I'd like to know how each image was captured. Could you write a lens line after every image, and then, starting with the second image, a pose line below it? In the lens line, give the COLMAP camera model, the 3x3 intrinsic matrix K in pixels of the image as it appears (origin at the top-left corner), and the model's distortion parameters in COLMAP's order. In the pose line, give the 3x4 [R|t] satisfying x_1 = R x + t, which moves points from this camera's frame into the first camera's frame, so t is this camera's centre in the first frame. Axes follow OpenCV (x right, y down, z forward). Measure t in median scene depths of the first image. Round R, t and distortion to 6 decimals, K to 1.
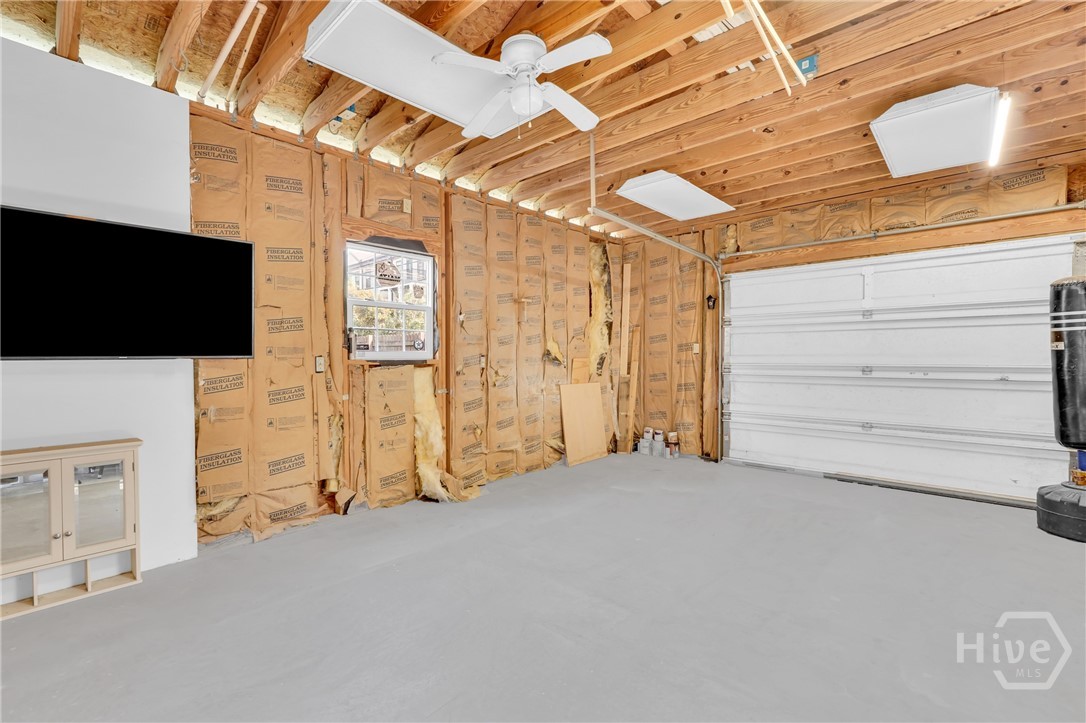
lens RADIAL K [[484.4, 0, 540.5], [0, 484.4, 365.9], [0, 0, 1]] dist [-0.017074, 0.008266]
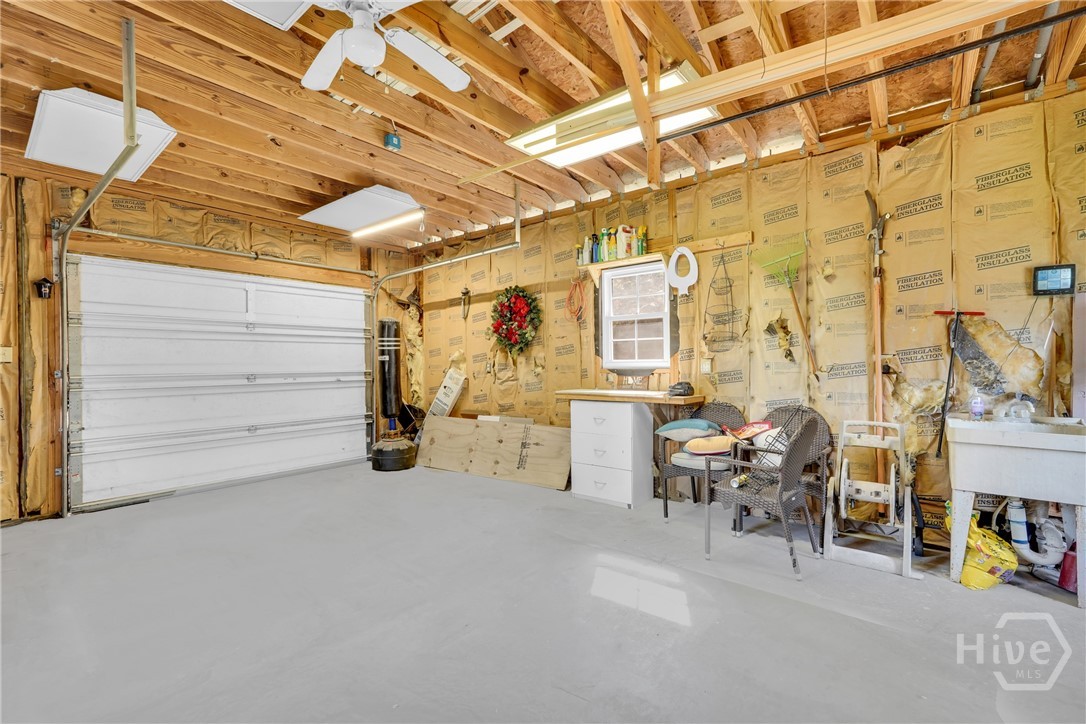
lens RADIAL K [[484.4, 0, 540.5], [0, 484.4, 366.4], [0, 0, 1]] dist [-0.017074, 0.008266]
pose [[-0.068290, -0.005116, 0.997652, -0.453176], [0.027422, 0.999599, 0.007003, -0.006580], [-0.997289, 0.027836, -0.068122, 0.411025]]
